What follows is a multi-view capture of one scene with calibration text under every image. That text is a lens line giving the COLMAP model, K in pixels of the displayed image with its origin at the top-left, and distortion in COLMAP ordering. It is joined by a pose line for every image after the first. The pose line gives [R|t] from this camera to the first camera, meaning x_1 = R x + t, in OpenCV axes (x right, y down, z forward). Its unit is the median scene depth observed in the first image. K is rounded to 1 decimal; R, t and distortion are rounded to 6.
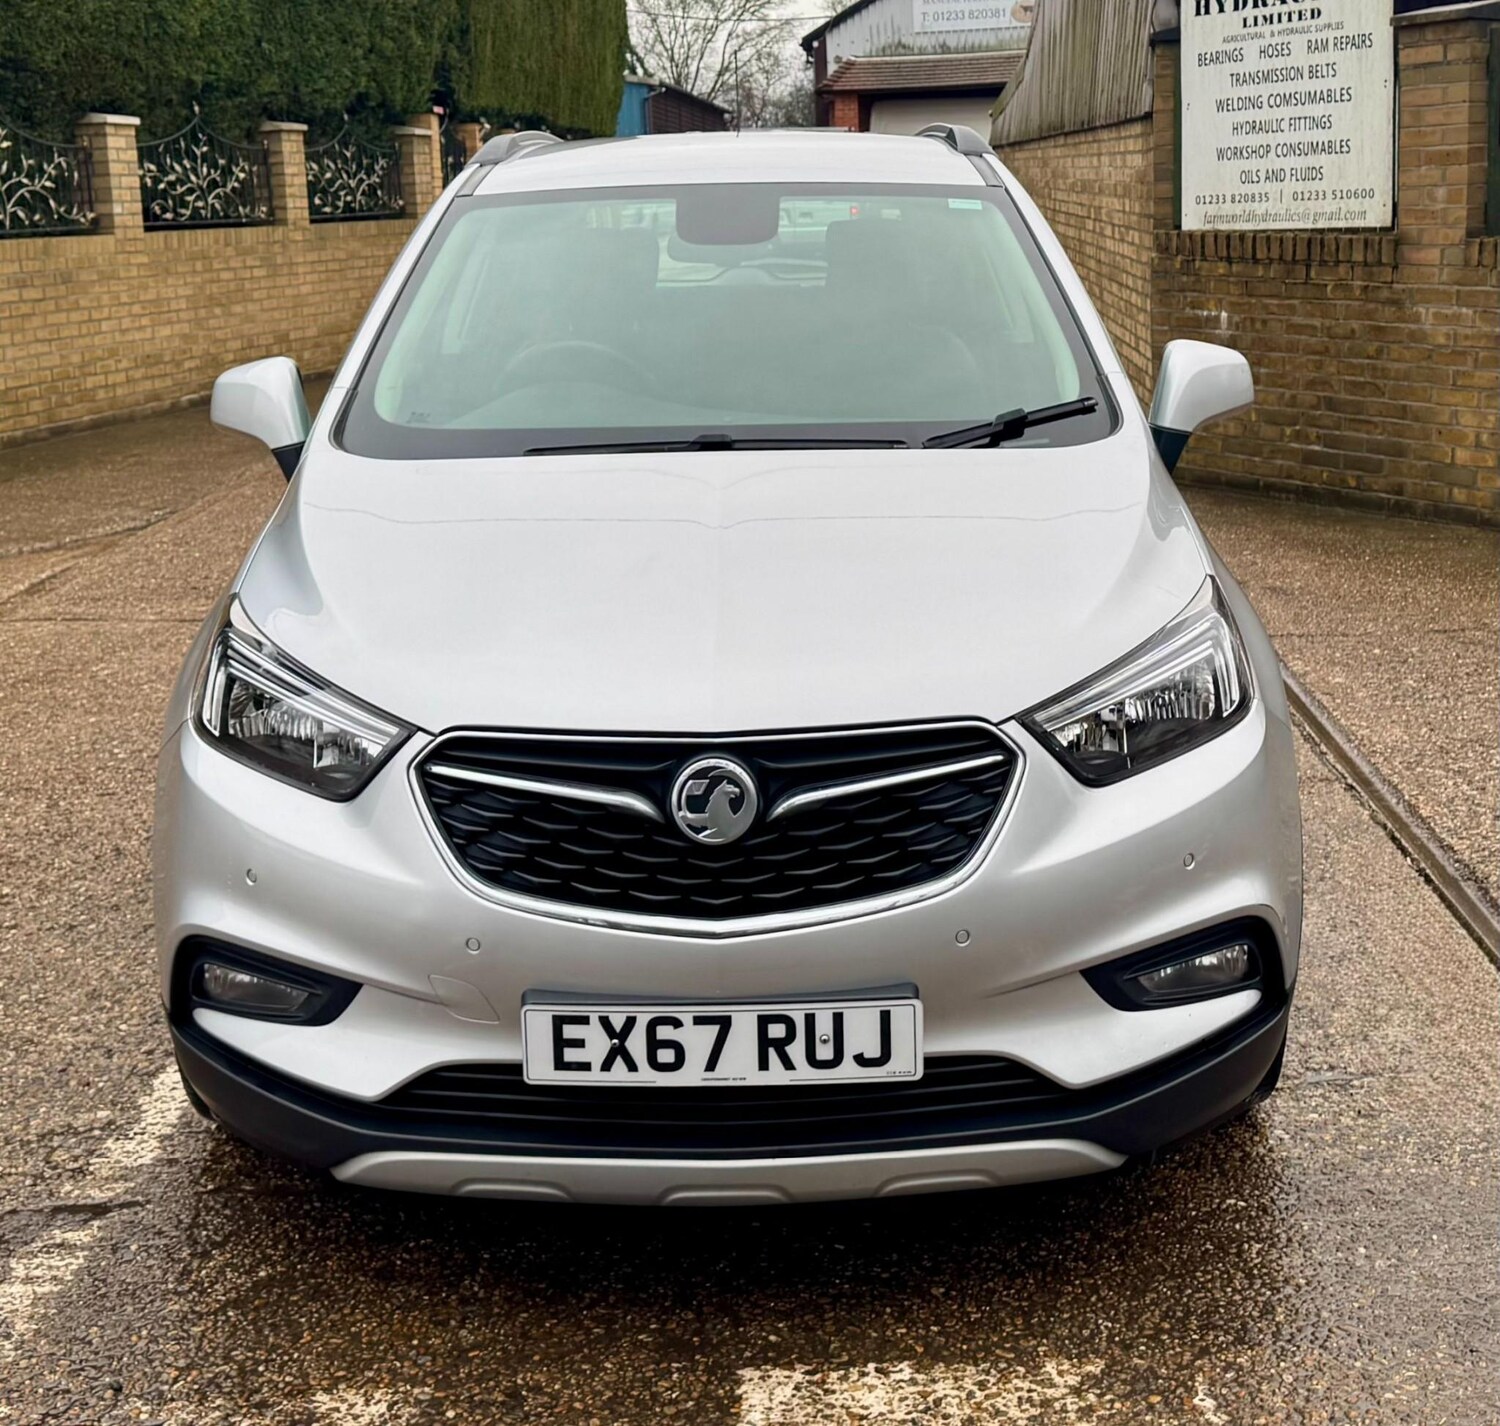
lens RADIAL K [[2265.8, 0, 760.5], [0, 2265.8, 545.1], [0, 0, 1]] dist [0.093398, 0.000000]
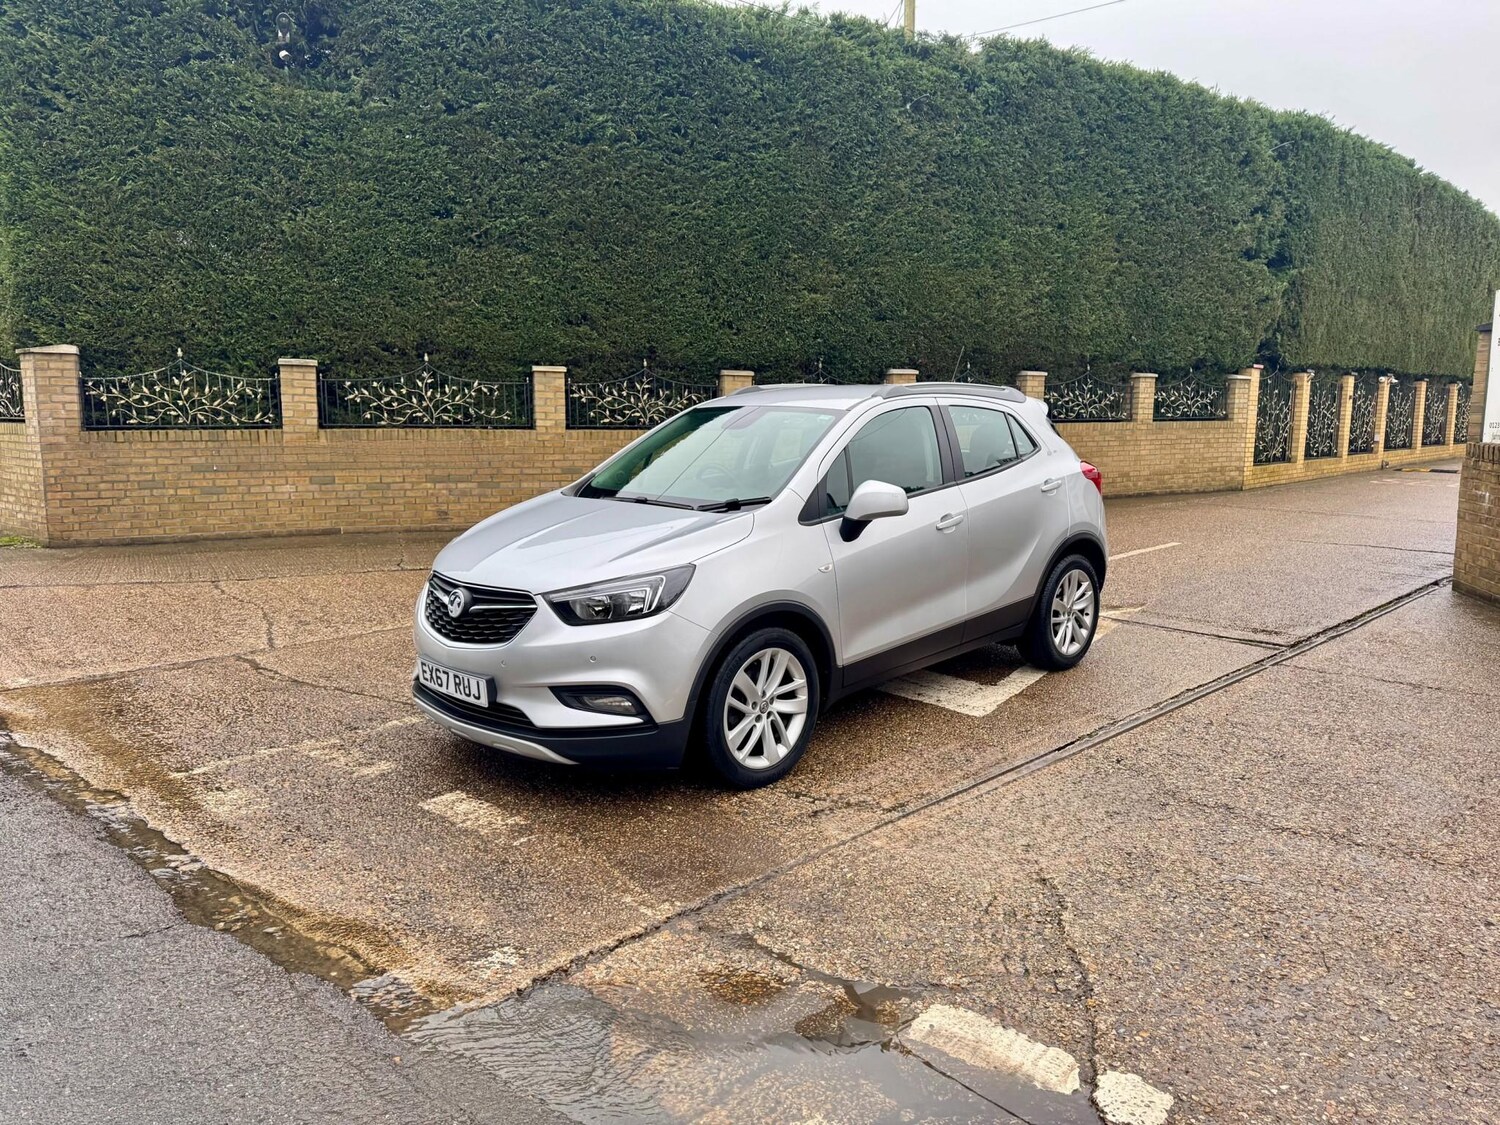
lens RADIAL K [[1068.5, 0, 748.2], [0, 1068.5, 569.9], [0, 0, 1]] dist [0.033999, -0.042408]
pose [[0.715834, 0.132932, -0.685501, 1.164174], [-0.131397, 0.989818, 0.054733, -0.059755], [0.685796, 0.050893, 0.726012, 0.197248]]
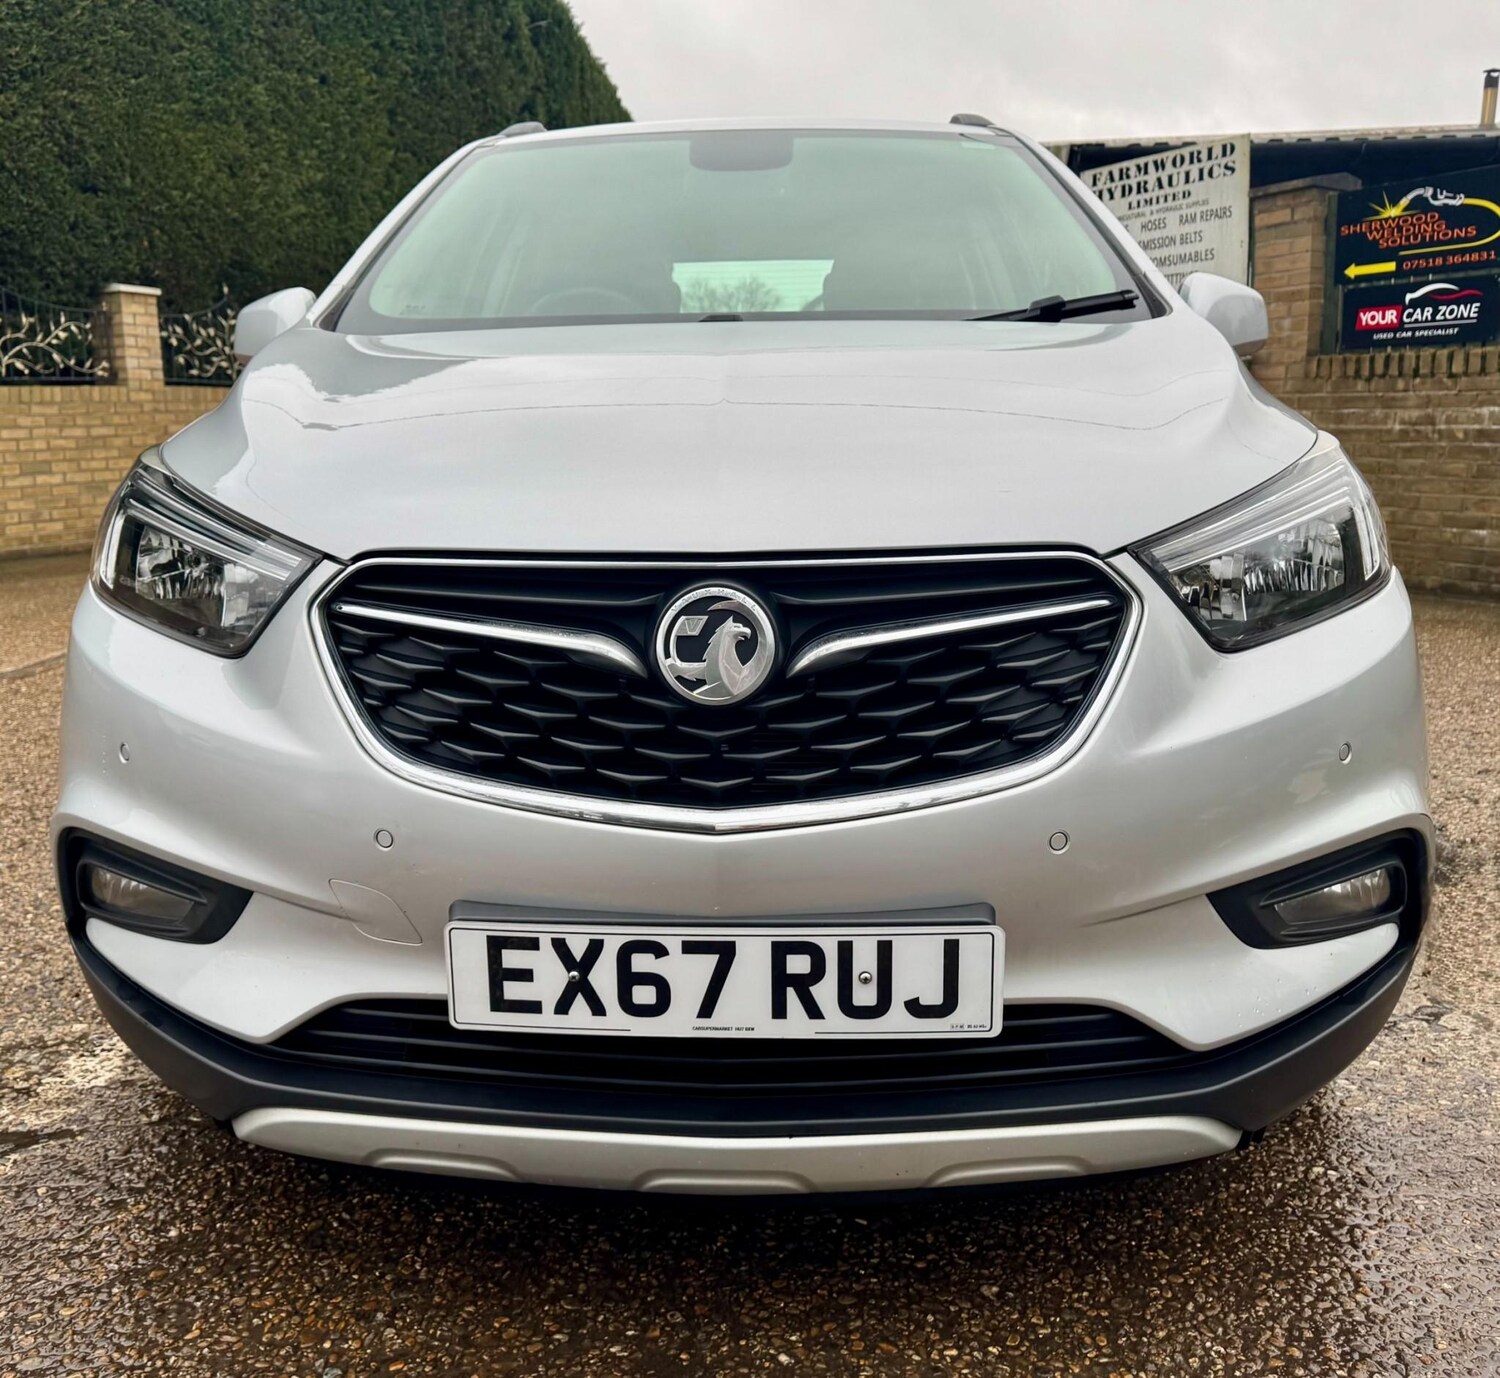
lens RADIAL K [[1413.7, 0, 704.6], [0, 1413.7, 664.4], [0, 0, 1]] dist [0.016798, 0.000000]
pose [[0.999260, 0.013967, -0.035846, -0.007193], [-0.013626, 0.999860, 0.009732, 0.106568], [0.035977, -0.009237, 0.999310, 0.513707]]
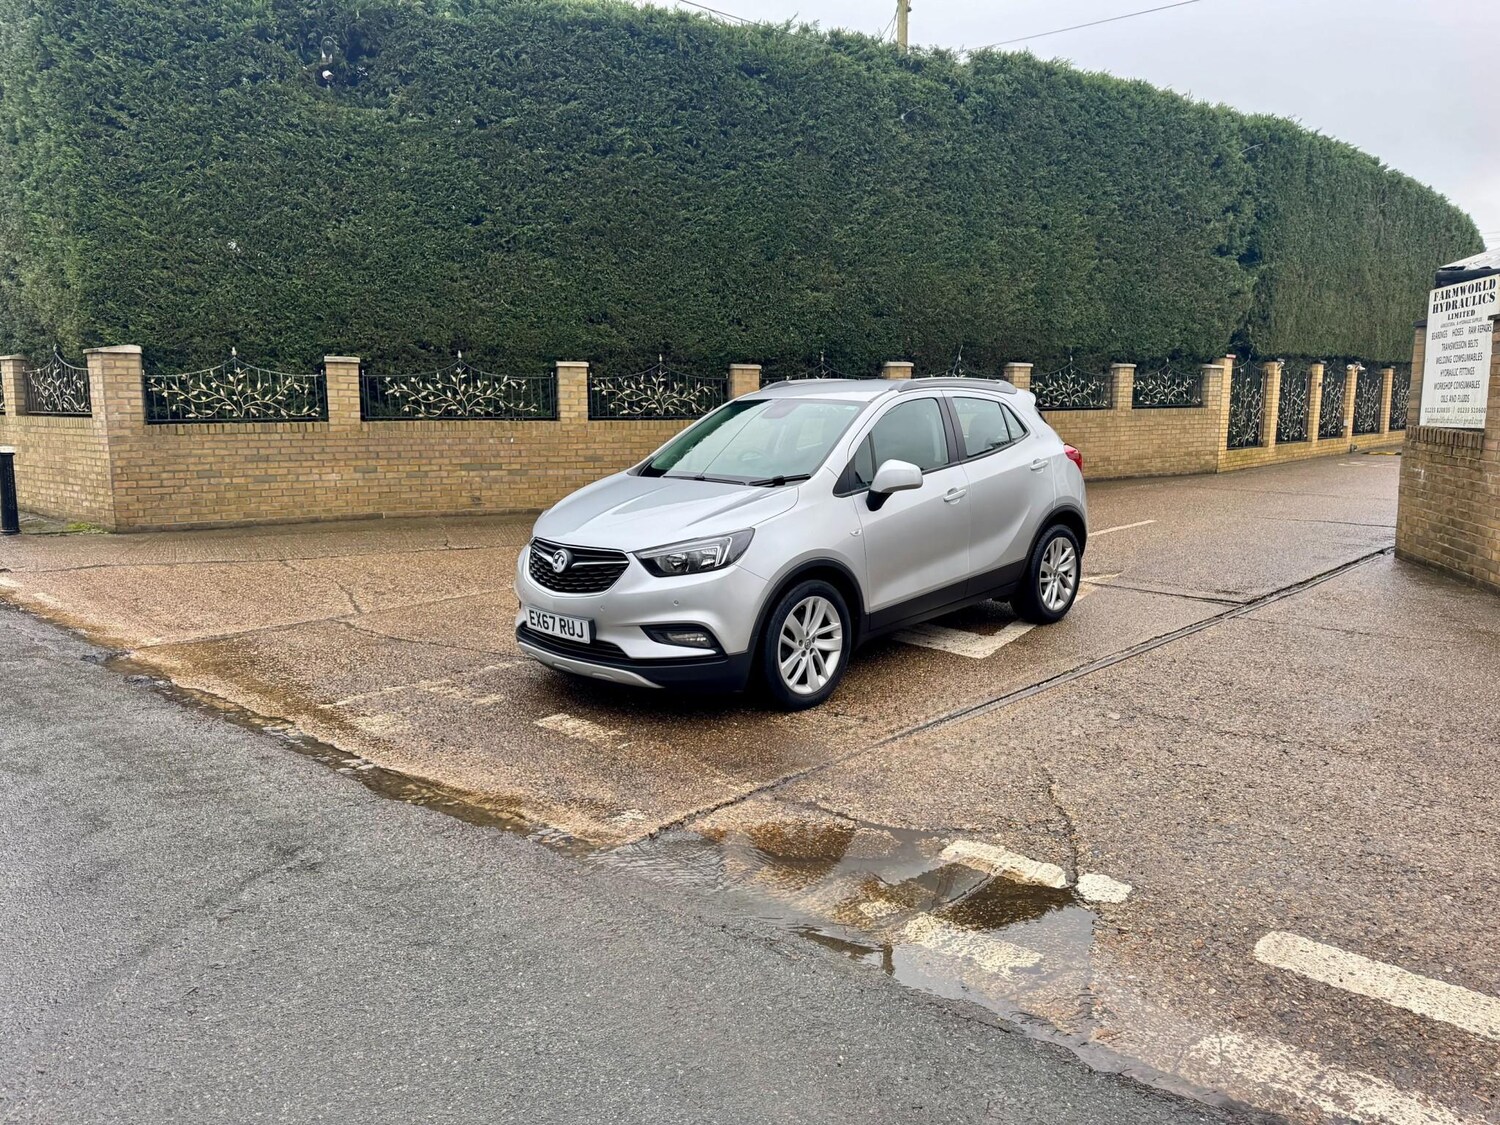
lens RADIAL K [[1068.5, 0, 745.3], [0, 1068.5, 569.0], [0, 0, 1]] dist [0.033999, -0.042408]
pose [[0.724143, 0.132385, -0.676824, 1.317496], [-0.123503, 0.990431, 0.061588, -0.021540], [0.678501, 0.038991, 0.733564, -0.097468]]
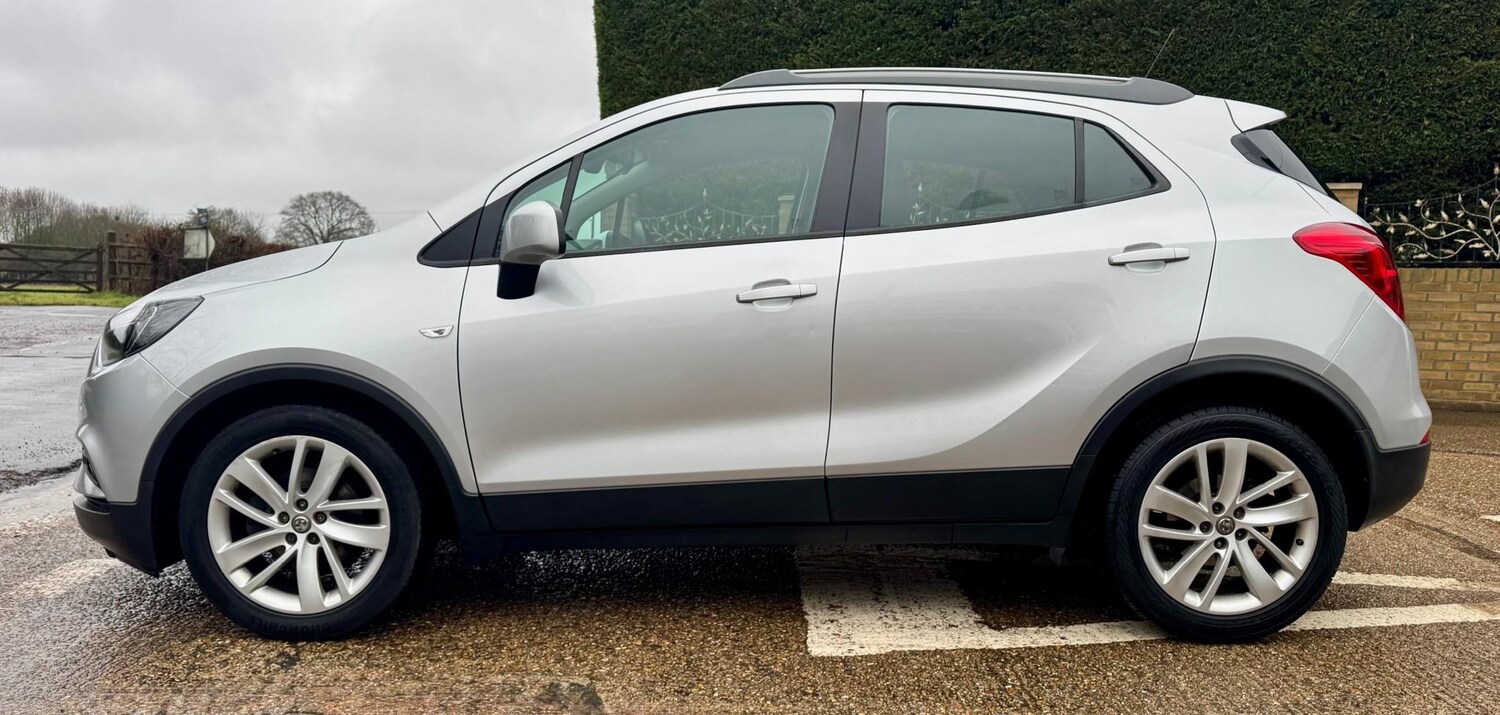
lens RADIAL K [[1147.5, 0, 753.9], [0, 1147.5, 348.0], [0, 0, 1]] dist [0.027676, -0.029625]
pose [[0.004375, 0.069734, -0.997556, 1.241554], [-0.177120, 0.981847, 0.067859, -0.101544], [0.984179, 0.176390, 0.016647, 1.647222]]
